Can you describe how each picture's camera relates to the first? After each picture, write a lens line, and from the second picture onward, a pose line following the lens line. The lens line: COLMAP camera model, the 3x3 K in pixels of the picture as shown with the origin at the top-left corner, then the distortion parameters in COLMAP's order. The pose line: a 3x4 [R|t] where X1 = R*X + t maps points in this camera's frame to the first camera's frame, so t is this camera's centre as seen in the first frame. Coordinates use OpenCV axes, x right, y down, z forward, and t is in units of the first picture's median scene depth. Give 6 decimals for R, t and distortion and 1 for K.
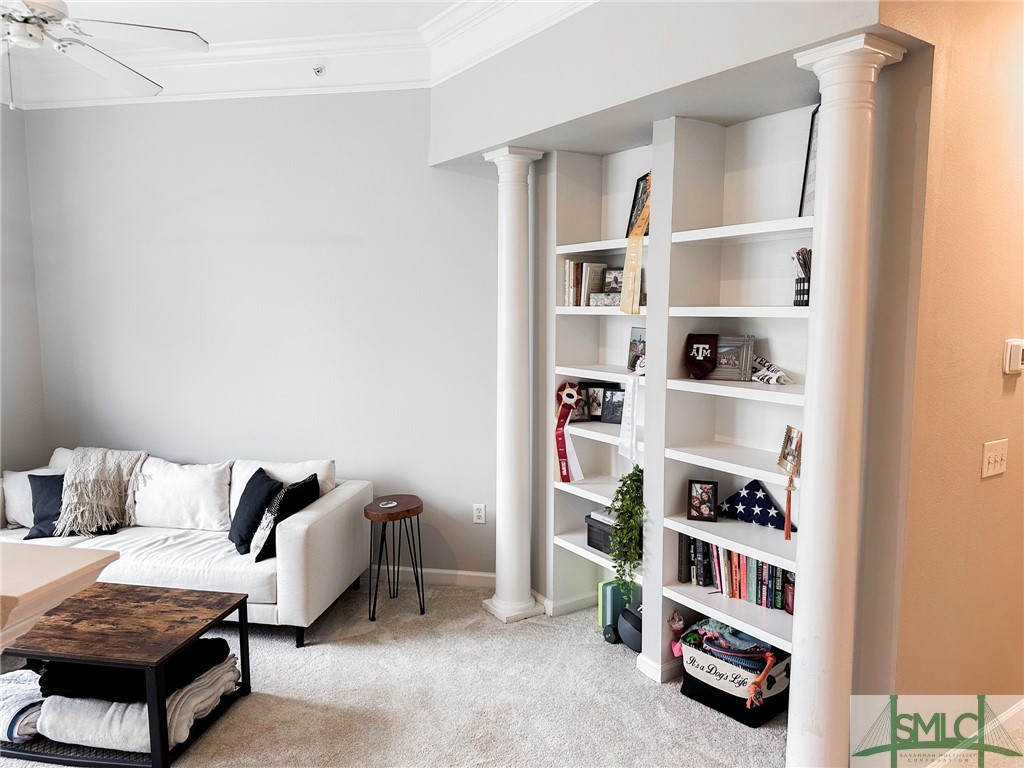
lens RADIAL K [[710.2, 0, 508.5], [0, 710.2, 388.4], [0, 0, 1]] dist [0.069807, -0.107354]
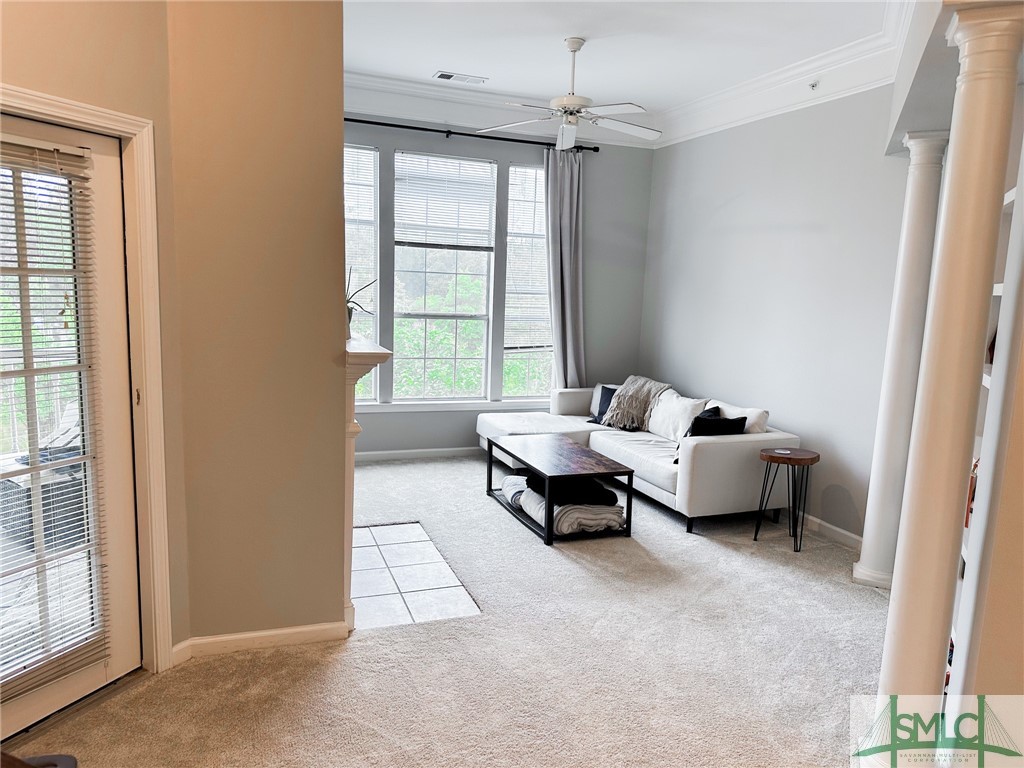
lens RADIAL K [[710.2, 0, 508.5], [0, 710.2, 388.4], [0, 0, 1]] dist [0.069807, -0.107354]
pose [[0.524029, 0.143129, -0.839588, 0.577458], [-0.132335, 0.987489, 0.085746, 0.017980], [0.841357, 0.066173, 0.536414, -0.030502]]
